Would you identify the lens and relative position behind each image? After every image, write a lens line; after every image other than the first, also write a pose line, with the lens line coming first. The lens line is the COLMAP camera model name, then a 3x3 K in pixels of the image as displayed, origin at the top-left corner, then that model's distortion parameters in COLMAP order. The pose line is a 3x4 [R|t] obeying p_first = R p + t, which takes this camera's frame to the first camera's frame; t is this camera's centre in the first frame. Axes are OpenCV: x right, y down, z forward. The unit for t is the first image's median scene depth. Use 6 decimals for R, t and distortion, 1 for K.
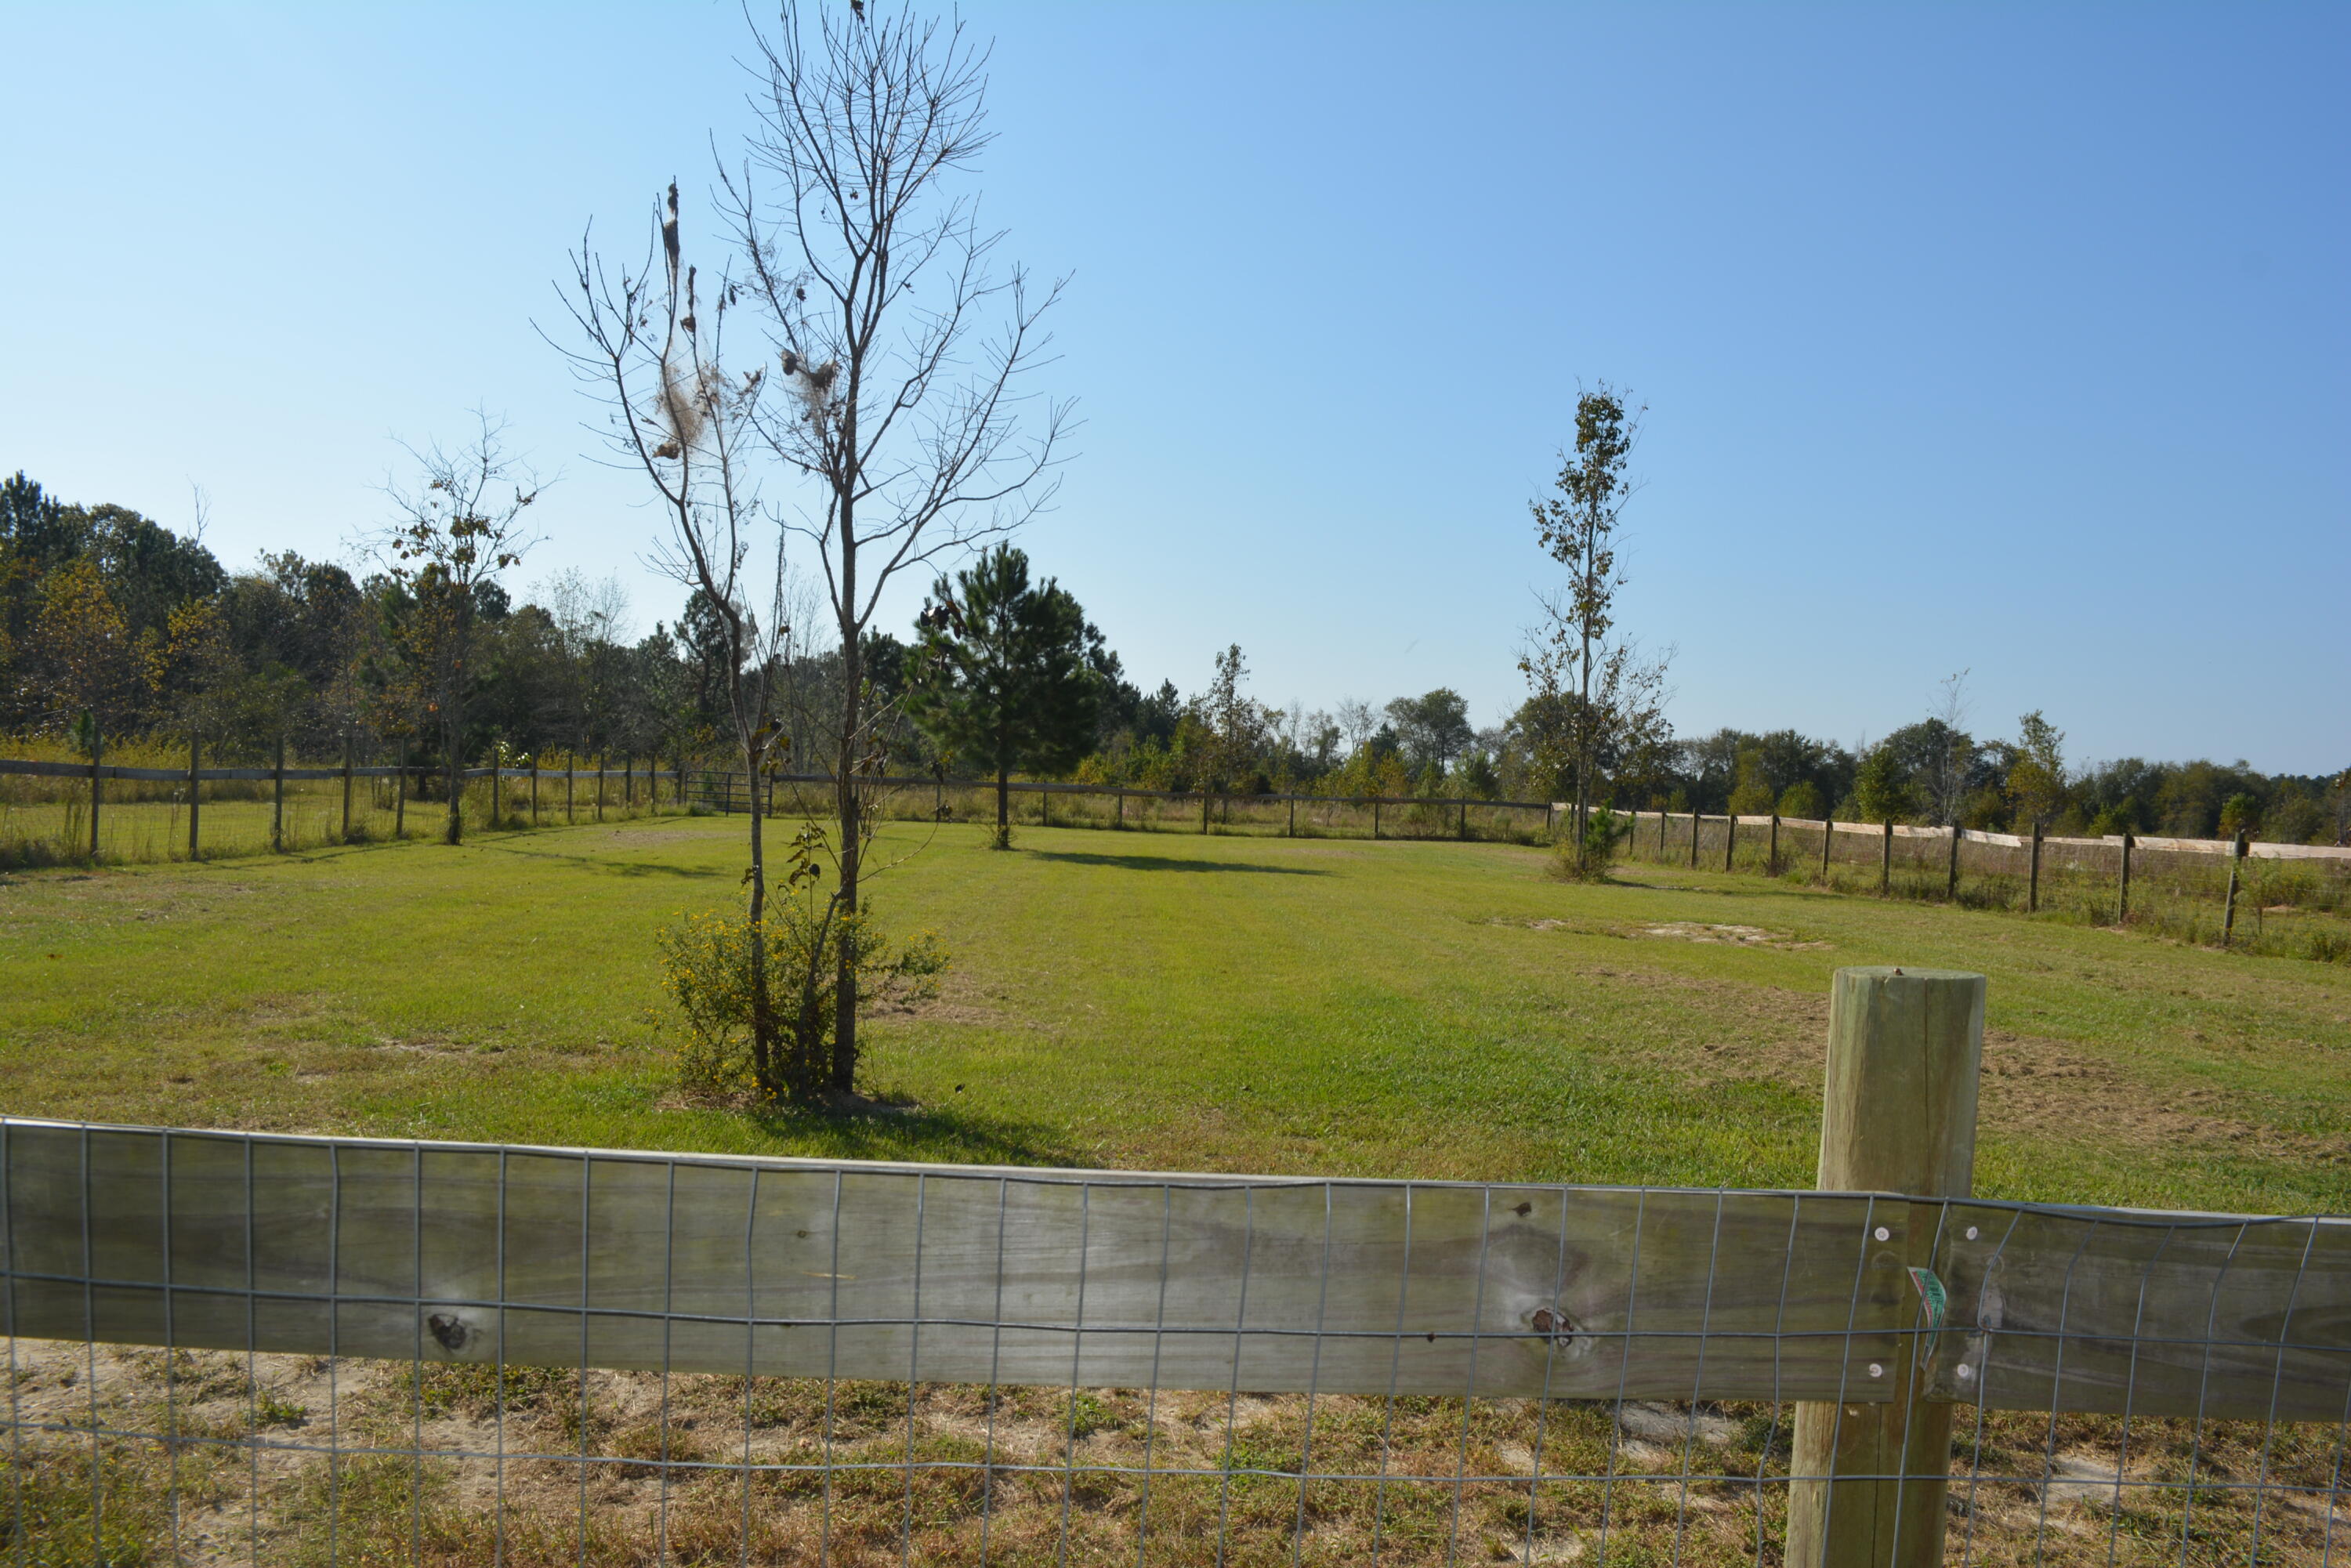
lens RADIAL K [[1849.8, 0, 1175.5], [0, 1849.8, 784.0], [0, 0, 1]] dist [-0.088846, -0.001263]
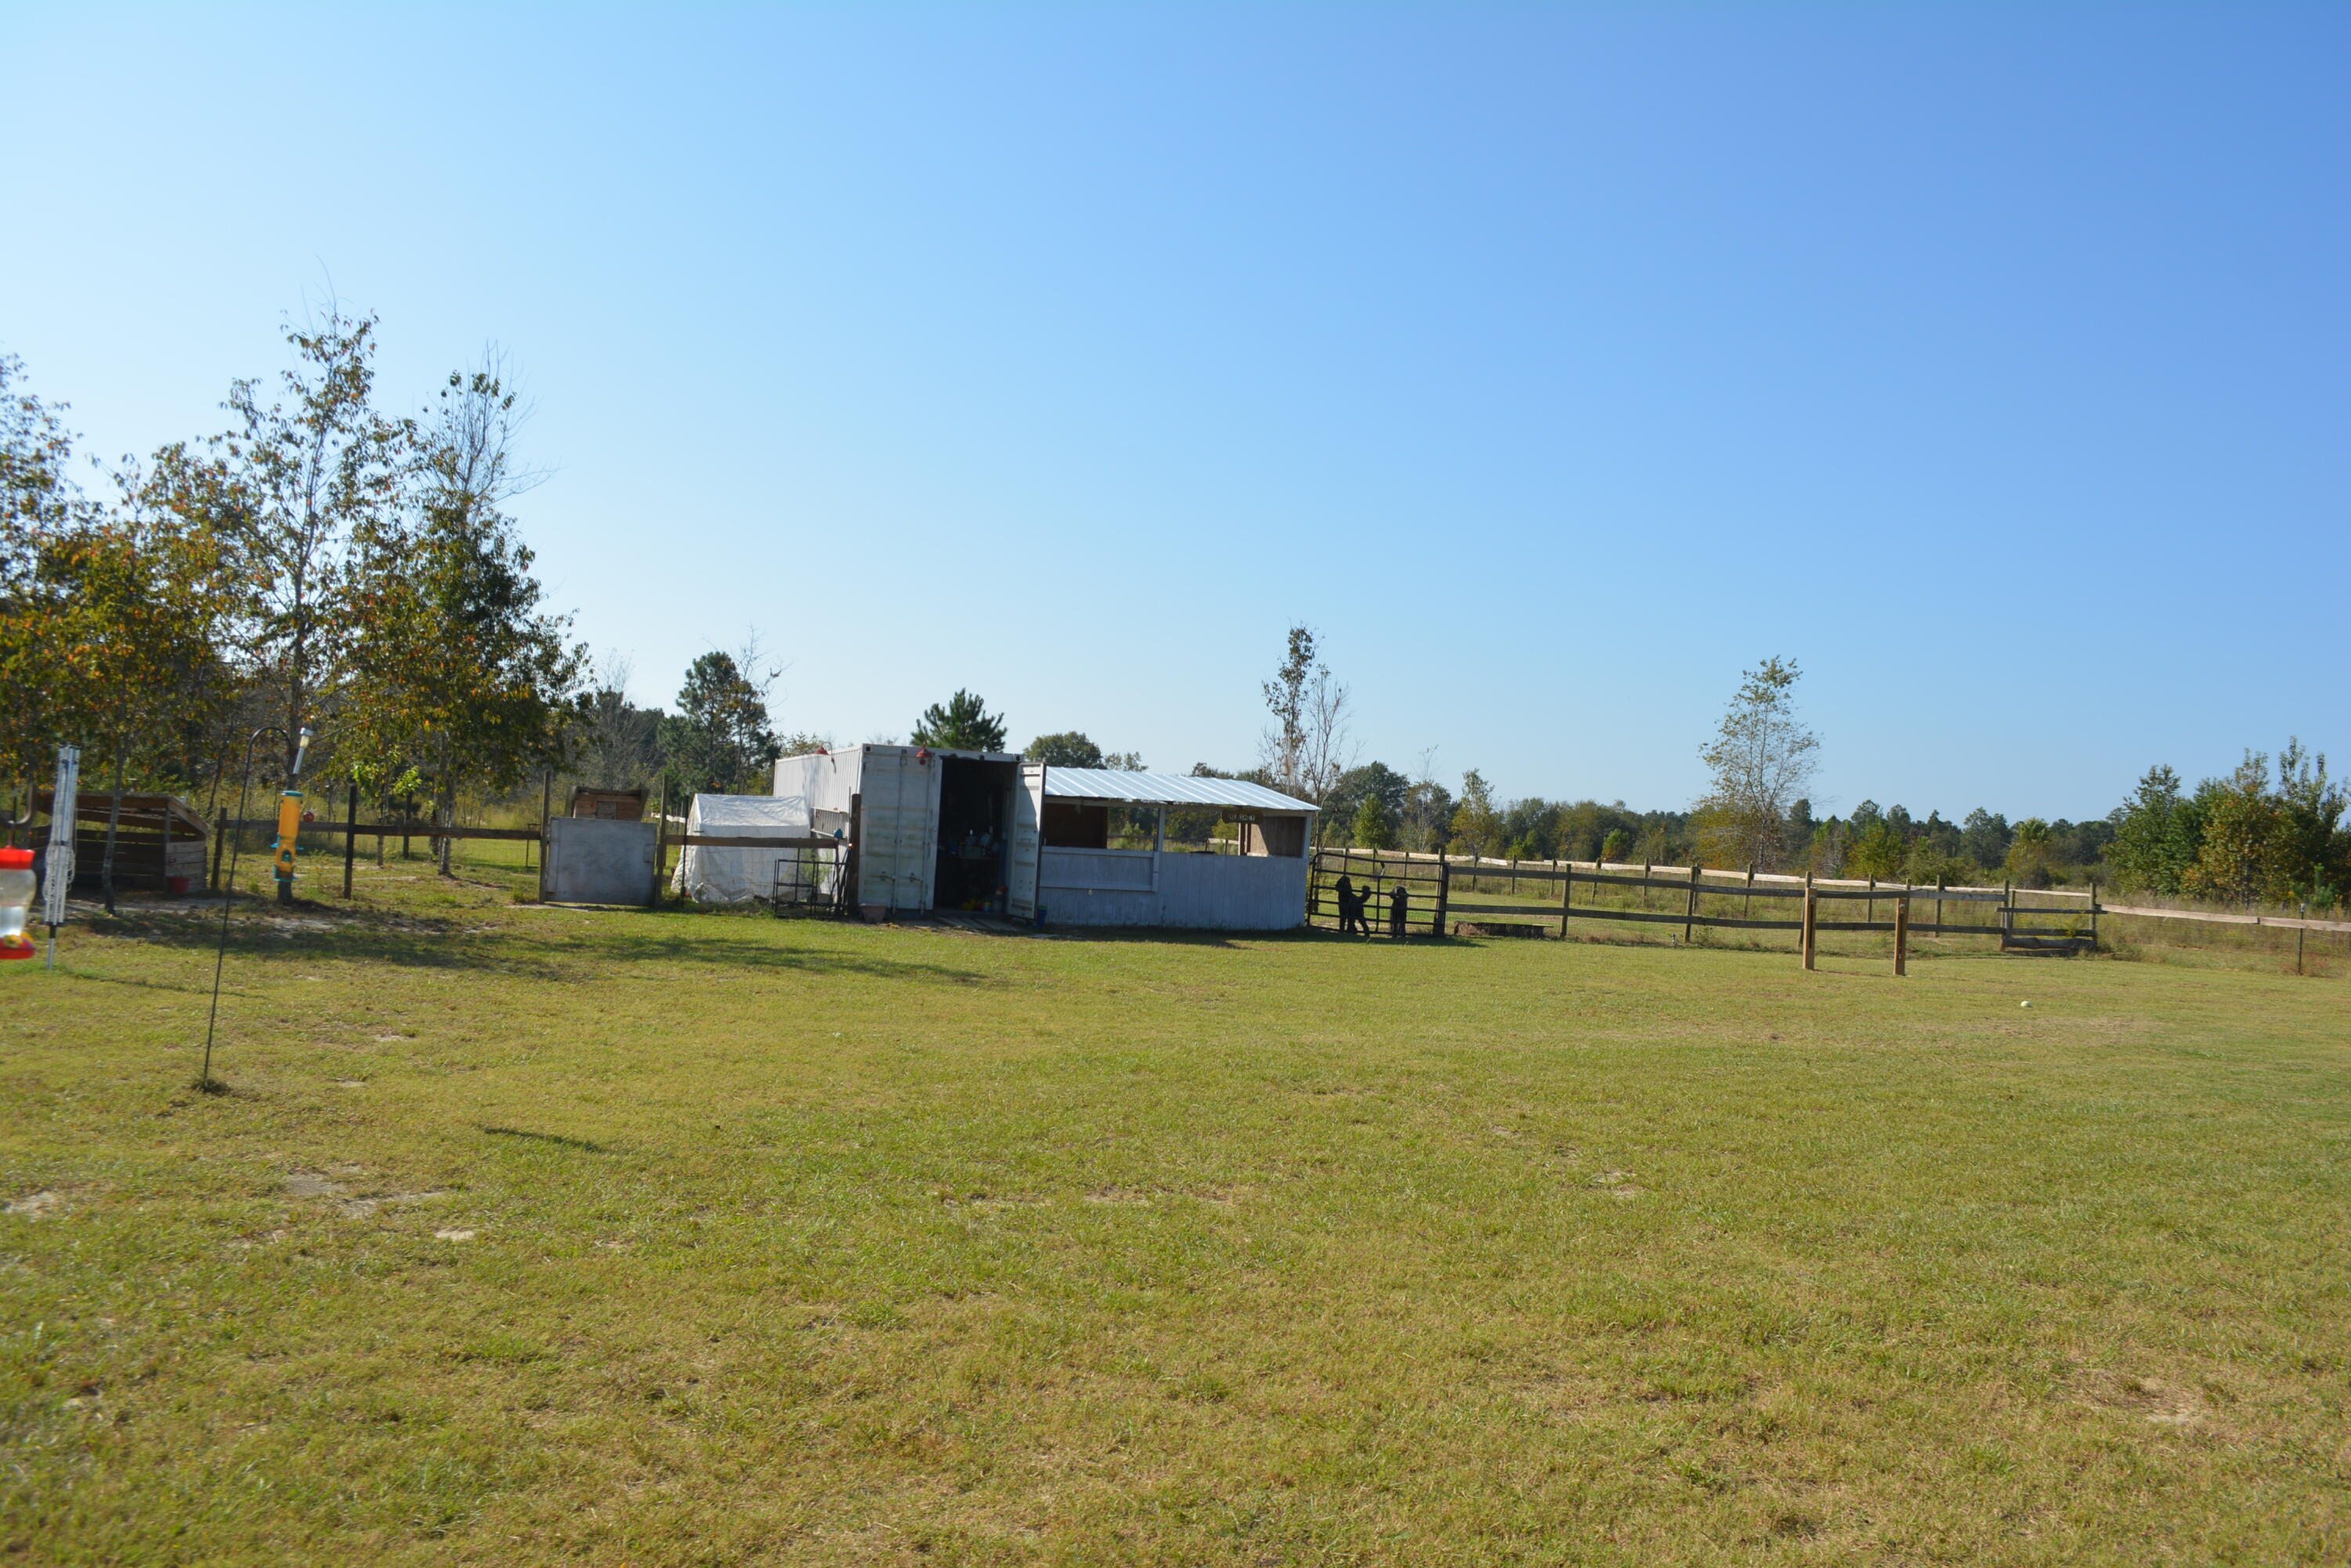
lens RADIAL K [[1849.8, 0, 1175.5], [0, 1849.8, 784.0], [0, 0, 1]] dist [-0.088846, -0.001263]
pose [[0.955822, 0.016683, 0.293472, -0.062275], [-0.012990, 0.999810, -0.014527, -0.002831], [-0.293659, 0.010073, 0.955857, -0.109741]]
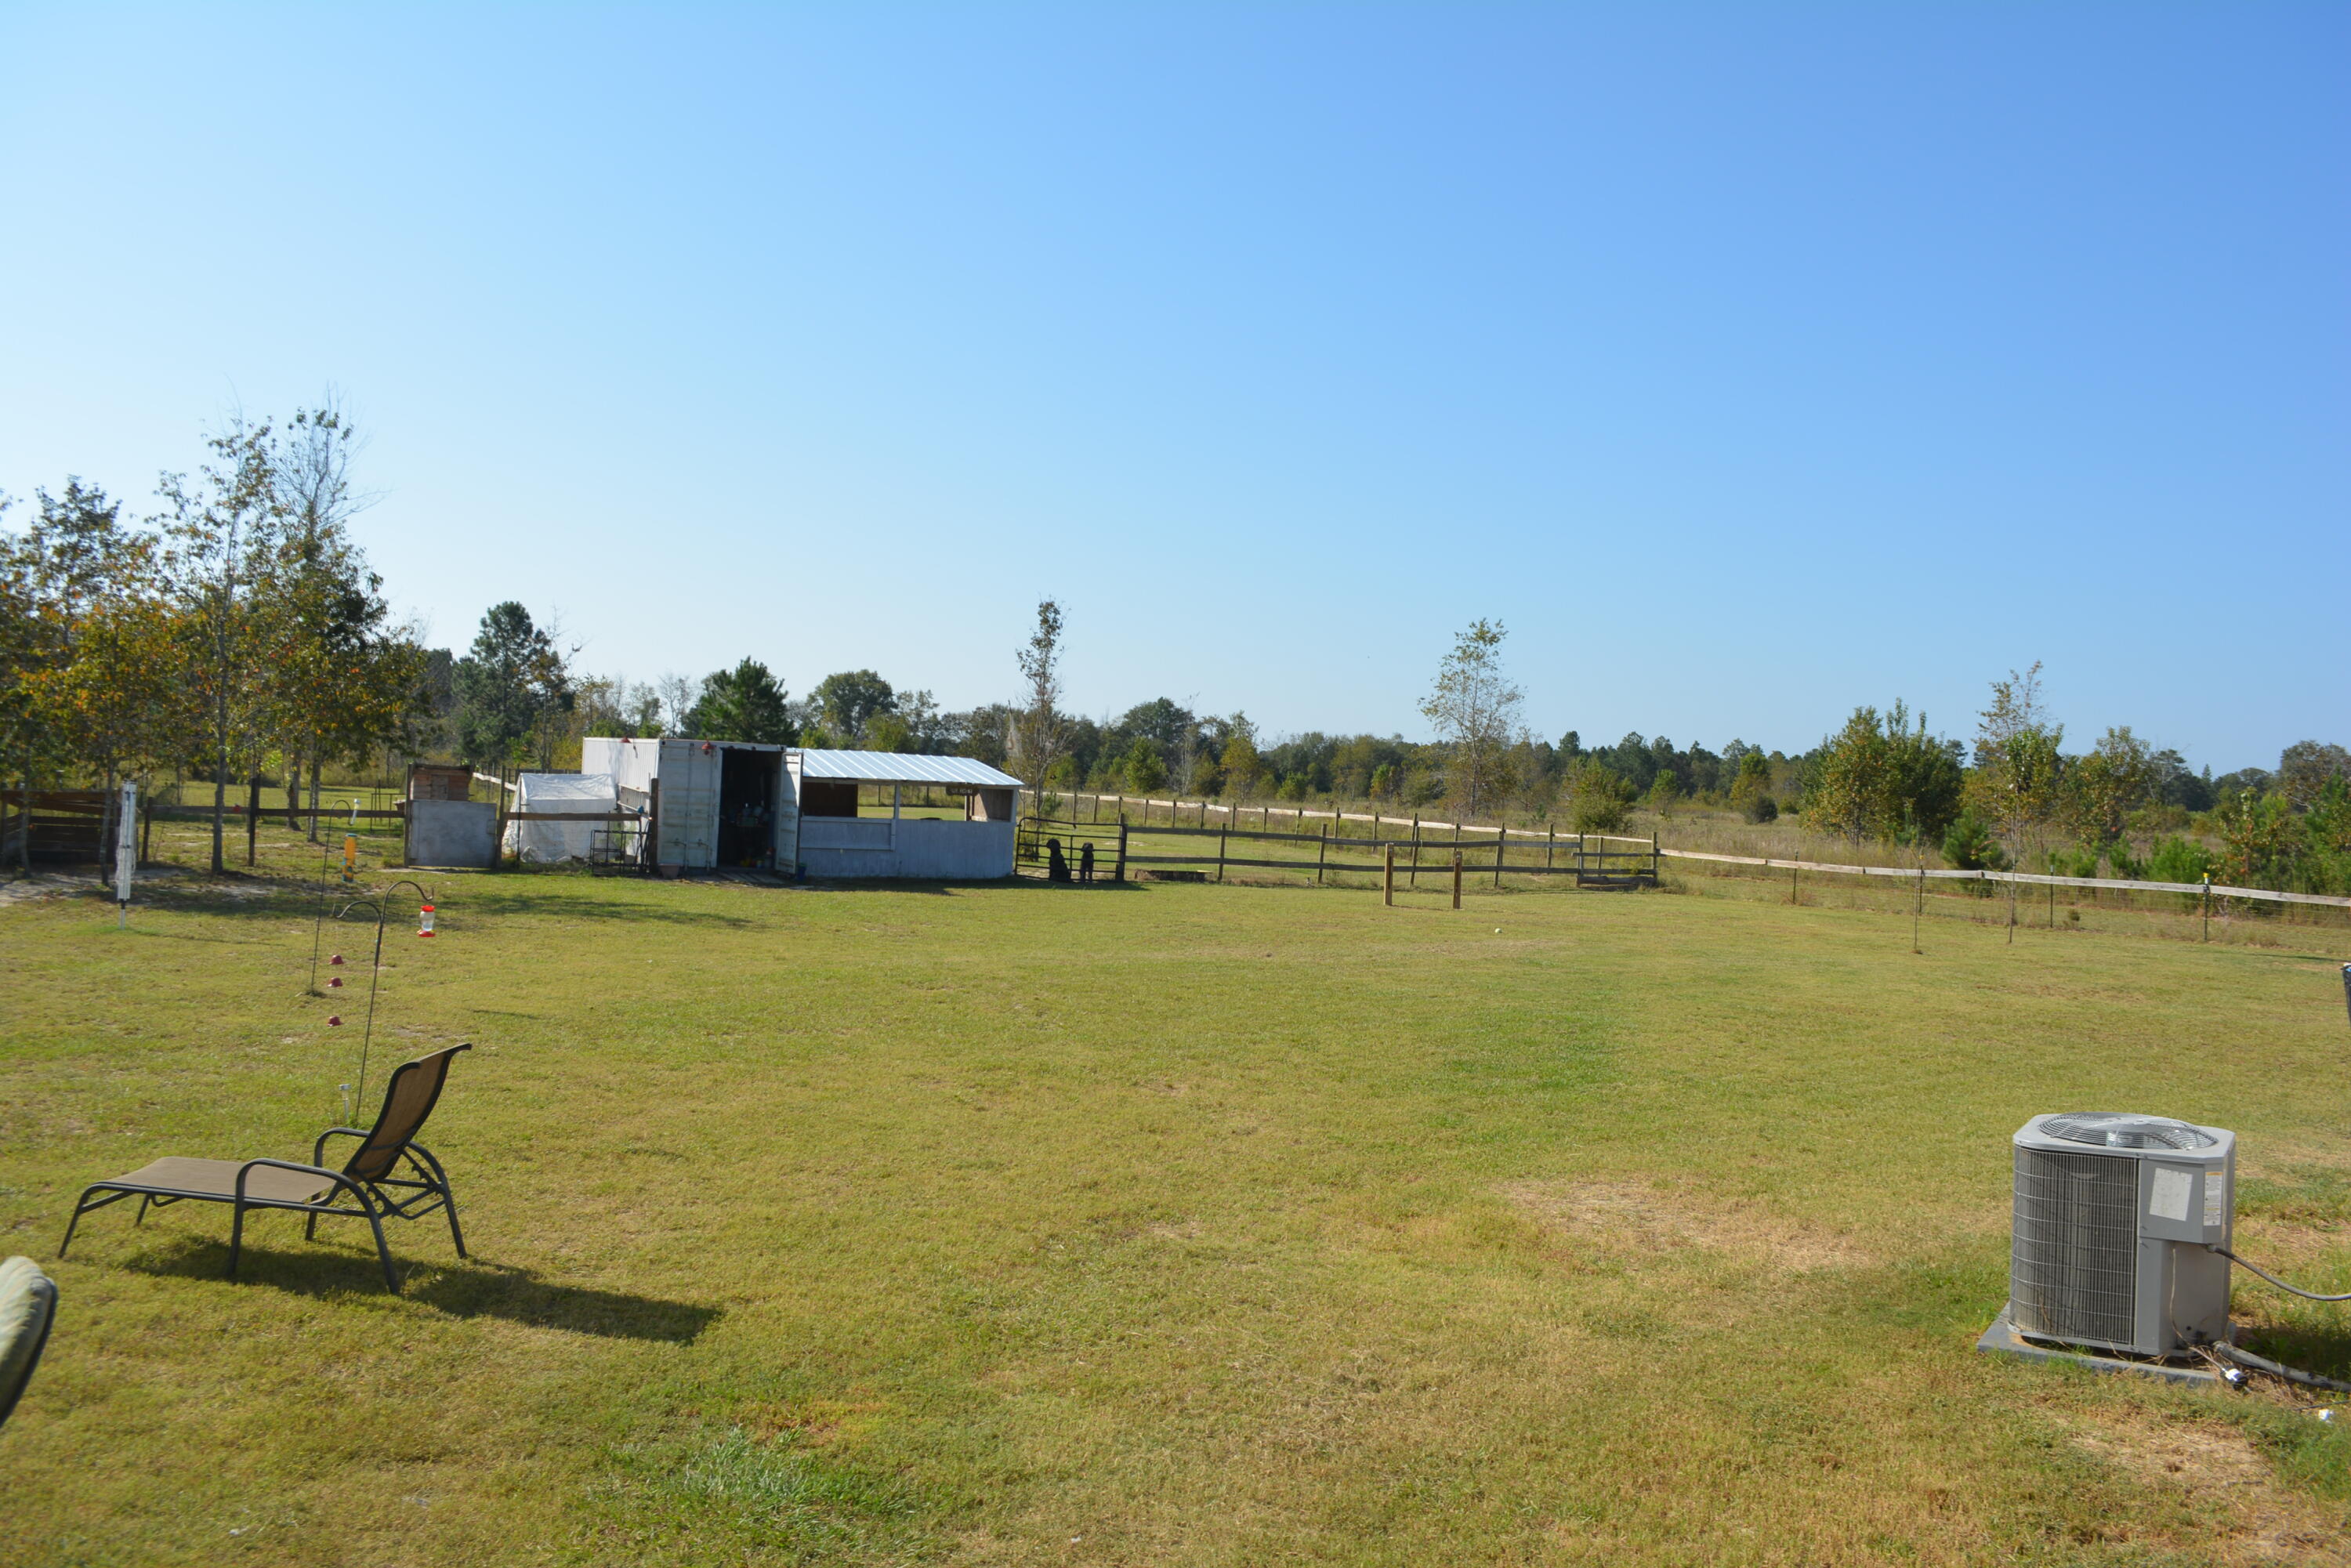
lens RADIAL K [[1850.9, 0, 1175.5], [0, 1850.9, 784.0], [0, 0, 1]] dist [-0.083821, 0.008390]
pose [[0.918621, -0.002382, 0.395133, -0.067265], [-0.007079, 0.999722, 0.022486, -0.006686], [-0.395077, -0.023453, 0.918349, -0.144730]]
